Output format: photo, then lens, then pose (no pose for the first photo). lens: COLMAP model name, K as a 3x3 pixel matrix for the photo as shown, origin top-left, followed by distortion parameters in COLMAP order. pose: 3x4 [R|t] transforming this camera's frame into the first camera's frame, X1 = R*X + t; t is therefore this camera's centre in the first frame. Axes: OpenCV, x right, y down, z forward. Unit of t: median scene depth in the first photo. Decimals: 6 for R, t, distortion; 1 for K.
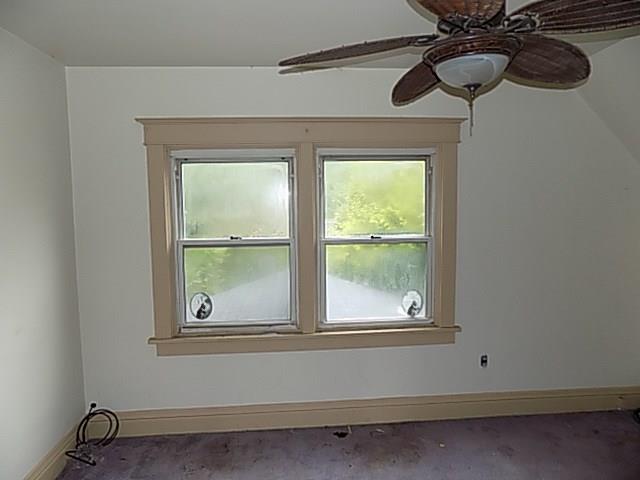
lens RADIAL K [[428.6, 0, 324.4], [0, 428.6, 236.6], [0, 0, 1]] dist [-0.046018, 0.038318]
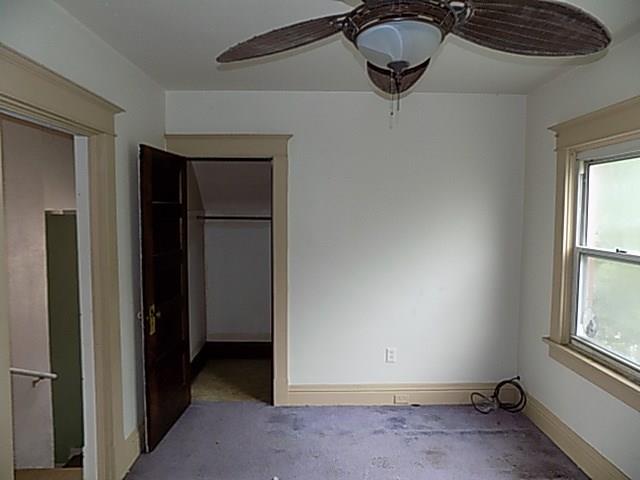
lens RADIAL K [[428.6, 0, 321.1], [0, 428.6, 239.0], [0, 0, 1]] dist [-0.046018, 0.038318]
pose [[-0.023538, 0.089448, -0.995713, 0.611764], [-0.084715, 0.992228, 0.091137, -0.046316], [0.996127, 0.086497, -0.015777, 0.443037]]
